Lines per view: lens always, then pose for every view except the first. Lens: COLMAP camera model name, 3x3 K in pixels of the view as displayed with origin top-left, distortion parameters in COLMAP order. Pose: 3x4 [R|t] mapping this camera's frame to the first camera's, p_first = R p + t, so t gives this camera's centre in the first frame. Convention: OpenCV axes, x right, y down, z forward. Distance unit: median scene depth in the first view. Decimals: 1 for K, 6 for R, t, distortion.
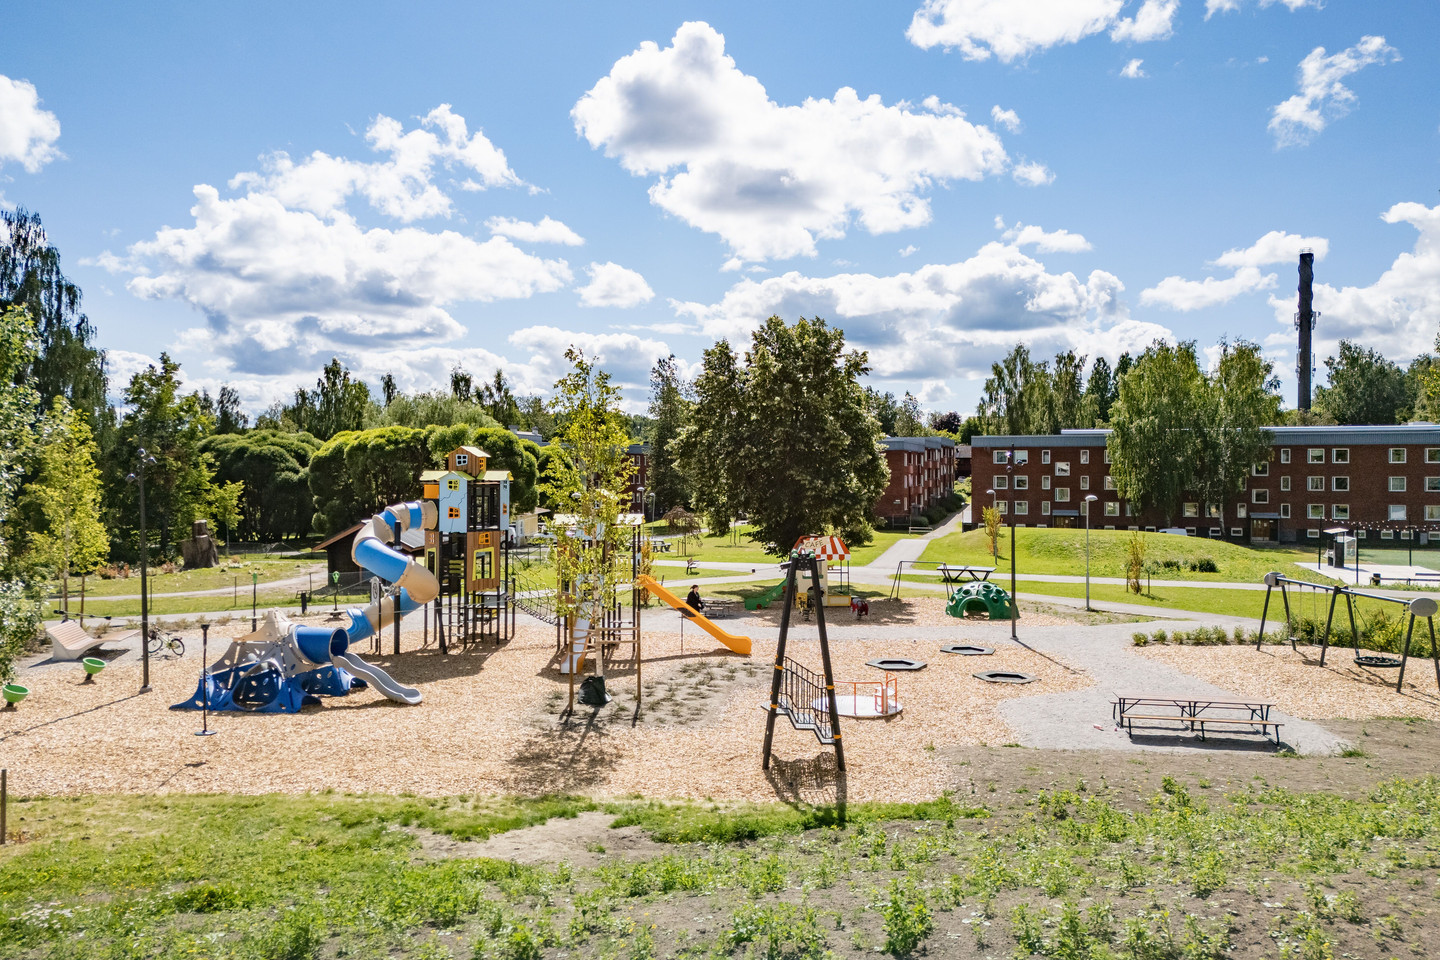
lens RADIAL K [[1026.9, 0, 720.0], [0, 1026.9, 480.0], [0, 0, 1]] dist [0.039939, 0.002677]
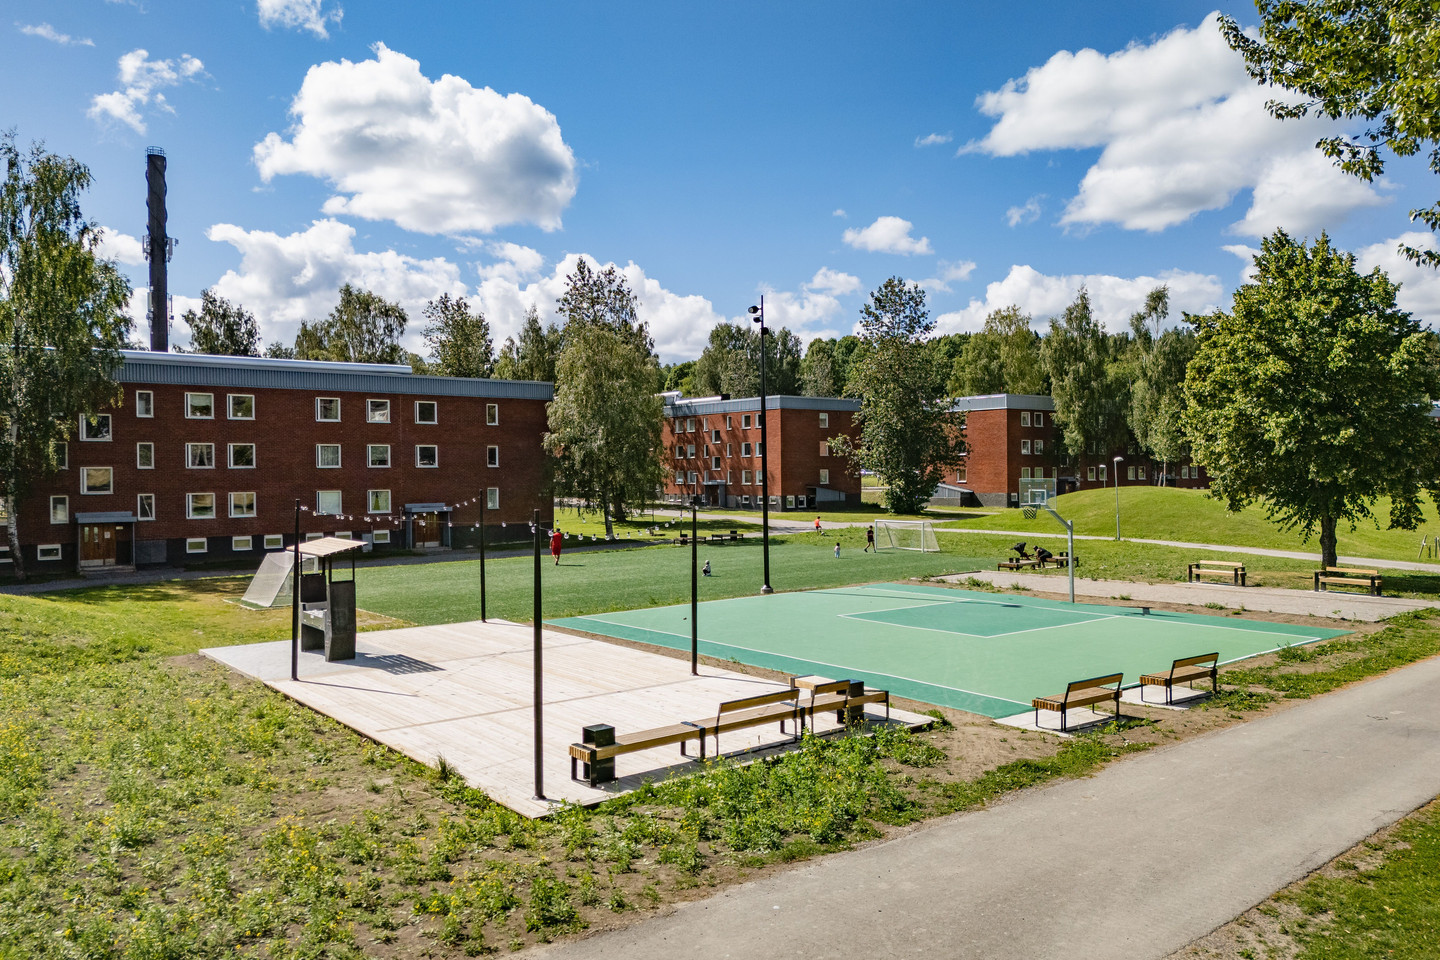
lens RADIAL K [[1026.9, 0, 720.0], [0, 1026.9, 480.0], [0, 0, 1]] dist [0.039939, 0.002677]
pose [[0.520928, -0.005489, 0.853583, 0.240953], [0.020392, 0.999774, -0.006016, 0.024999], [-0.853357, 0.020540, 0.520922, 0.467973]]
